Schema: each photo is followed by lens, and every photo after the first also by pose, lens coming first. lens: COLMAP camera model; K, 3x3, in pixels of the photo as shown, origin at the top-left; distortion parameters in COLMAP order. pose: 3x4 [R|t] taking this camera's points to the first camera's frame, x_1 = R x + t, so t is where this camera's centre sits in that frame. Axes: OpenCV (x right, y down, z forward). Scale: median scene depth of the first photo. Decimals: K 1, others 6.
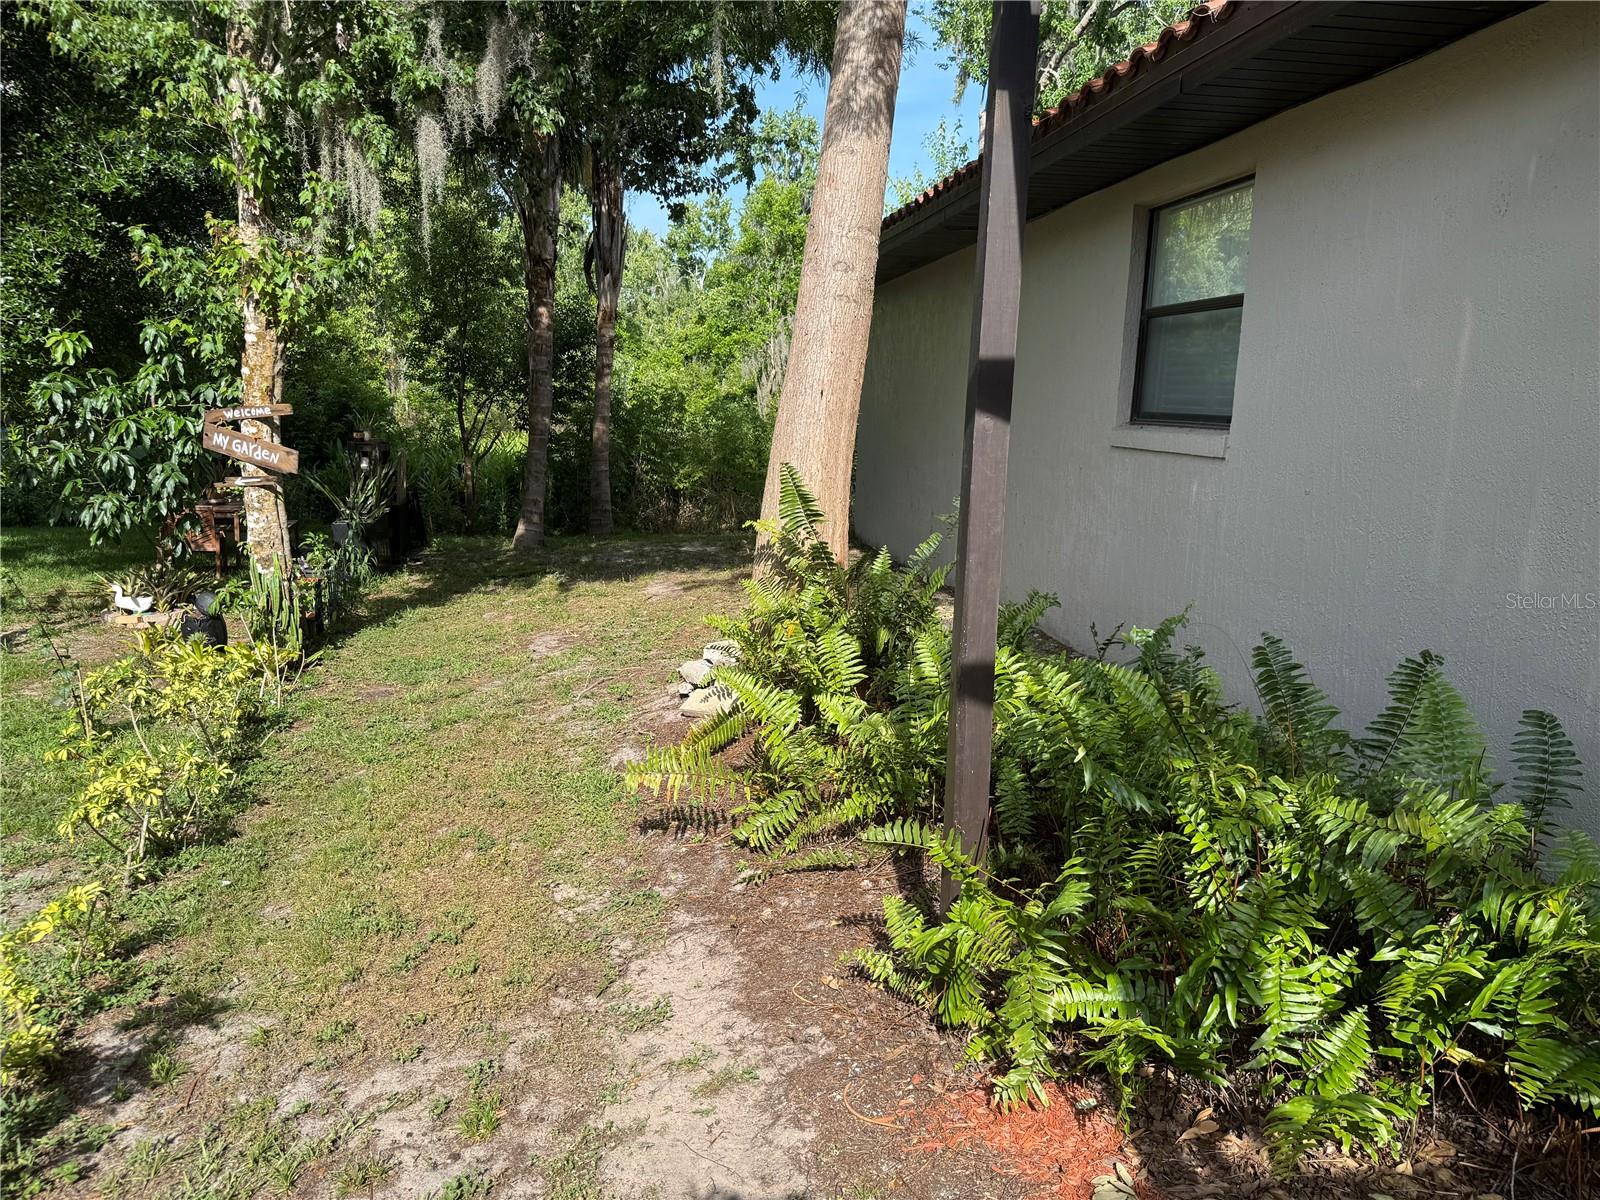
lens RADIAL K [[1136.5, 0, 800.0], [0, 1136.5, 600.0], [0, 0, 1]] dist [0.091603, -0.122388]
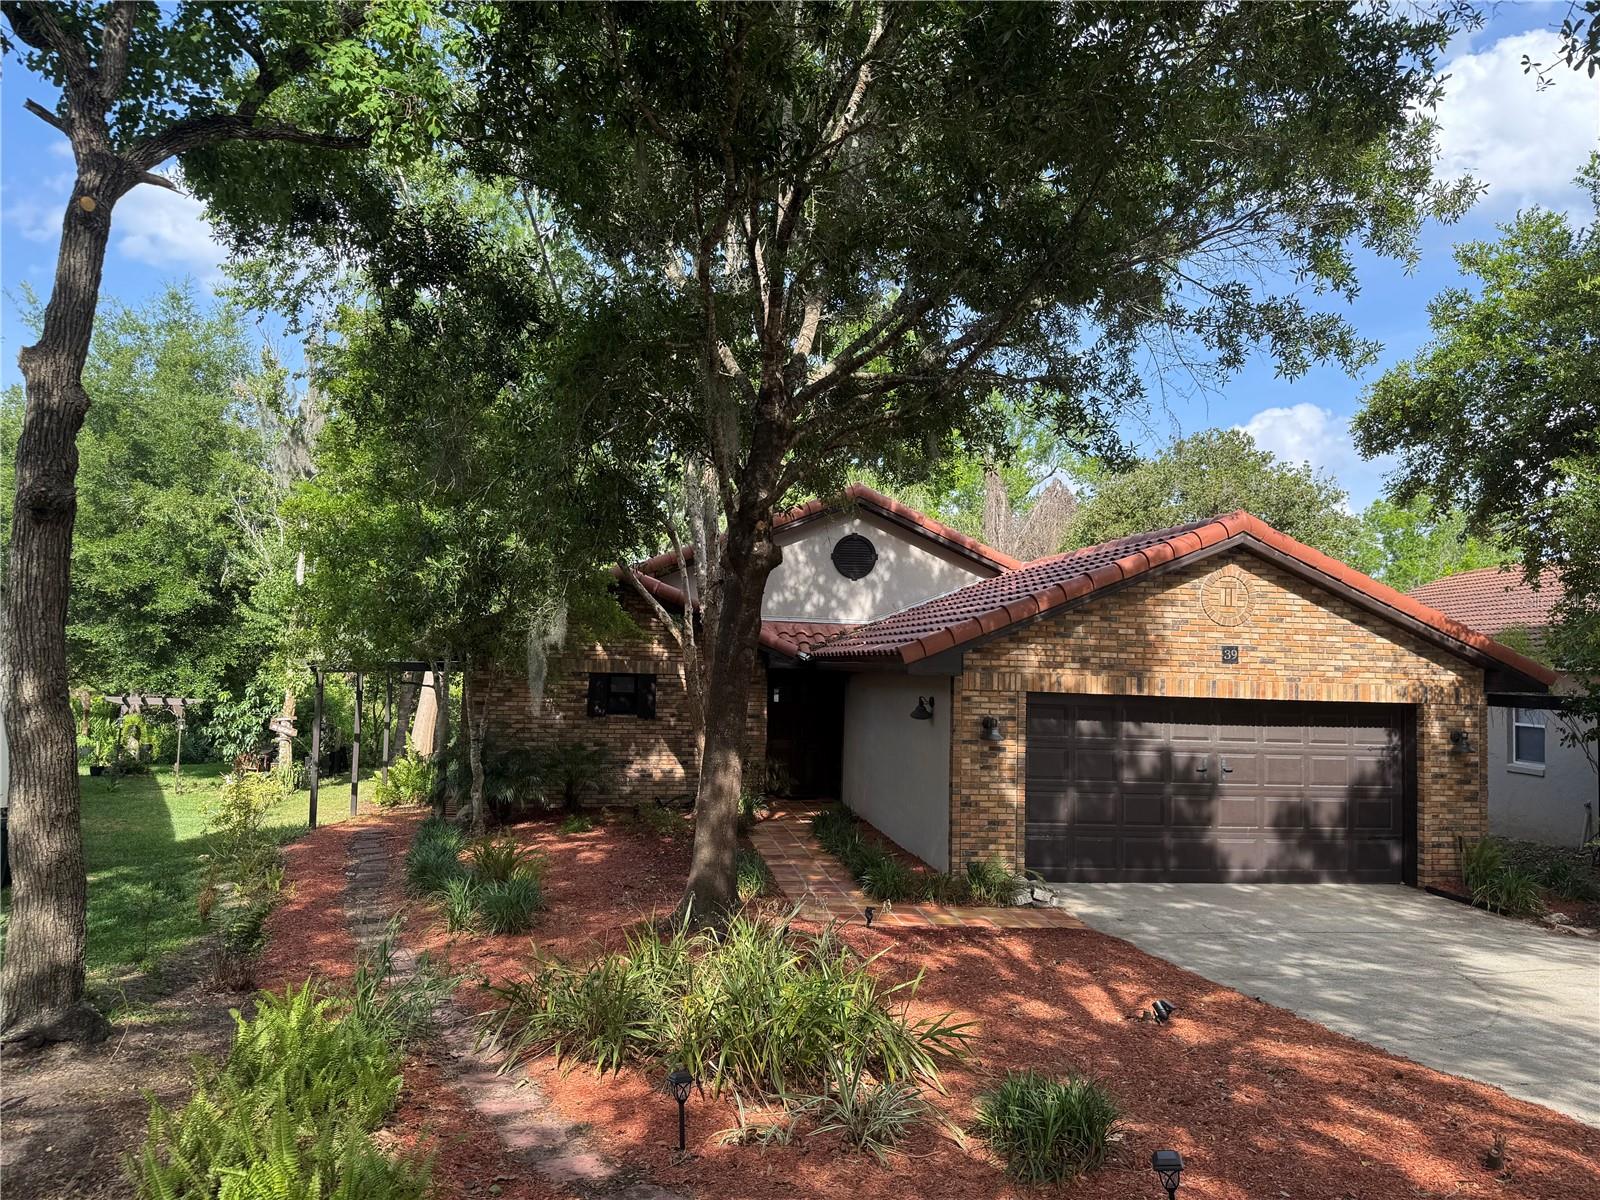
lens RADIAL K [[1136.5, 0, 800.0], [0, 1136.5, 600.0], [0, 0, 1]] dist [0.091603, -0.122388]
pose [[0.999915, 0.001894, 0.012910, 0.846238], [0.001187, 0.972106, -0.234540, 0.250947], [-0.012994, 0.234535, 0.972021, -2.032995]]
